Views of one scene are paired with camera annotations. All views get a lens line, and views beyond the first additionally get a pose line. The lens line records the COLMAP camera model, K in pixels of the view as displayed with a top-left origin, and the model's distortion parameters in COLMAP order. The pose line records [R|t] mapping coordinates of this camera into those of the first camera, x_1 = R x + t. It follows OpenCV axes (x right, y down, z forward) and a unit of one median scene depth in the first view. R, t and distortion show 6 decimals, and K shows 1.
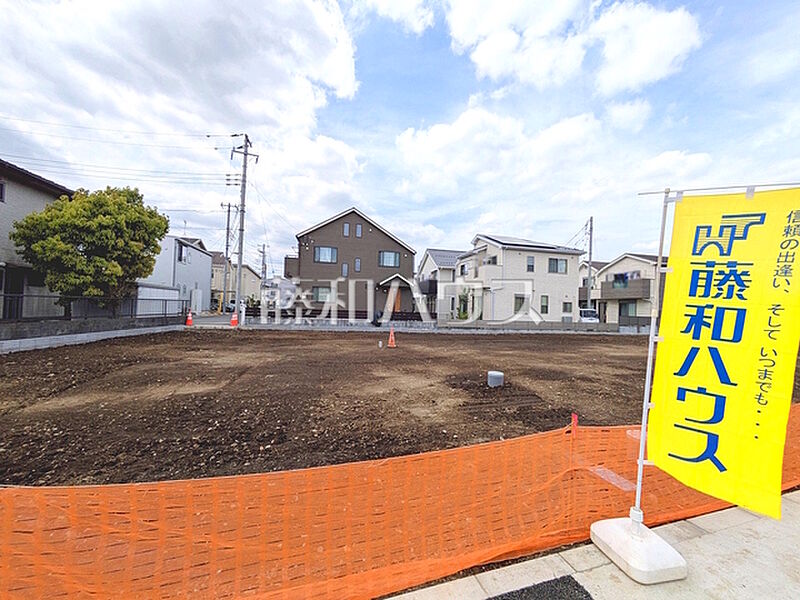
lens RADIAL K [[317.1, 0, 403.1], [0, 317.1, 301.6], [0, 0, 1]] dist [-0.002190, 0.002312]
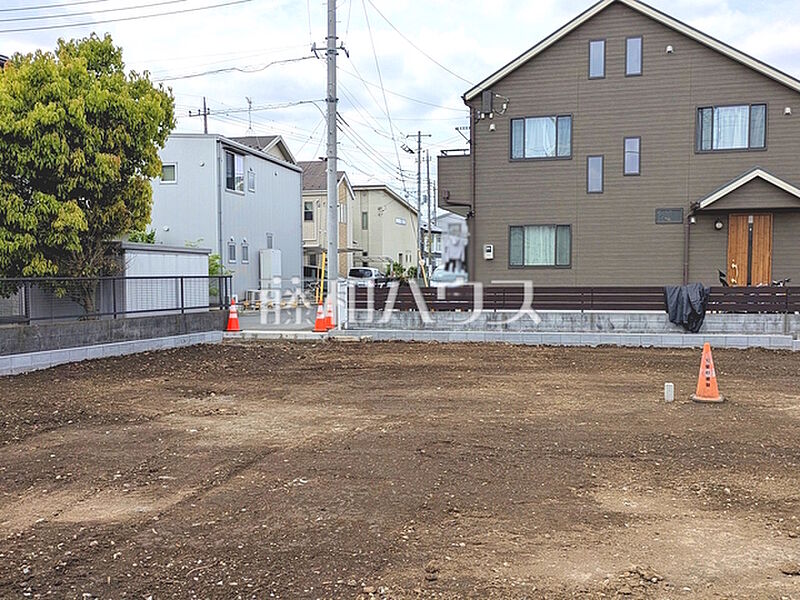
lens RADIAL K [[804.4, 0, 389.0], [0, 804.4, 318.2], [0, 0, 1]] dist [0.033655, 0.000000]
pose [[0.885697, -0.011451, -0.464122, 0.037972], [0.043437, 0.997355, 0.058284, -0.000886], [0.462227, -0.071782, 0.883852, 0.090280]]
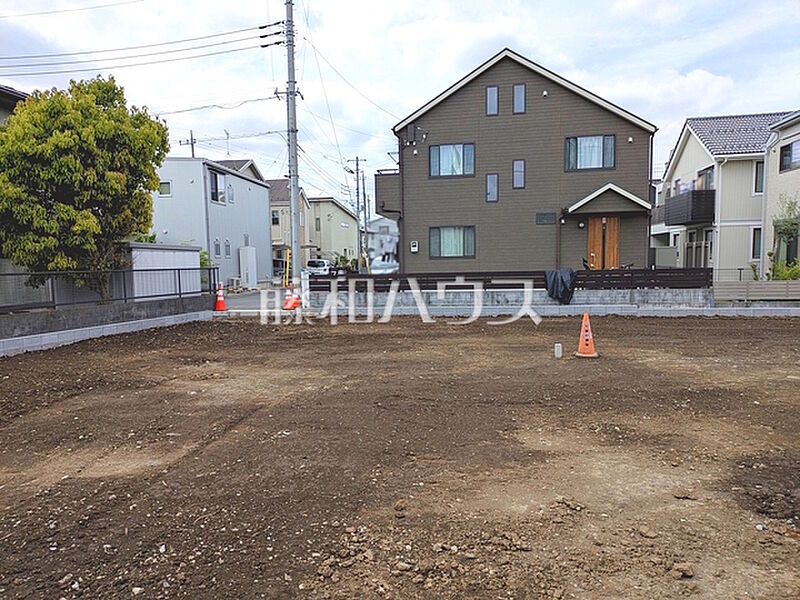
lens RADIAL K [[590.3, 0, 384.1], [0, 590.3, 314.9], [0, 0, 1]] dist [0.044796, -0.026583]
pose [[0.920153, -0.017031, -0.391188, 0.016974], [0.058219, 0.993899, 0.093672, -0.001937], [0.387206, -0.108967, 0.915531, 0.111545]]
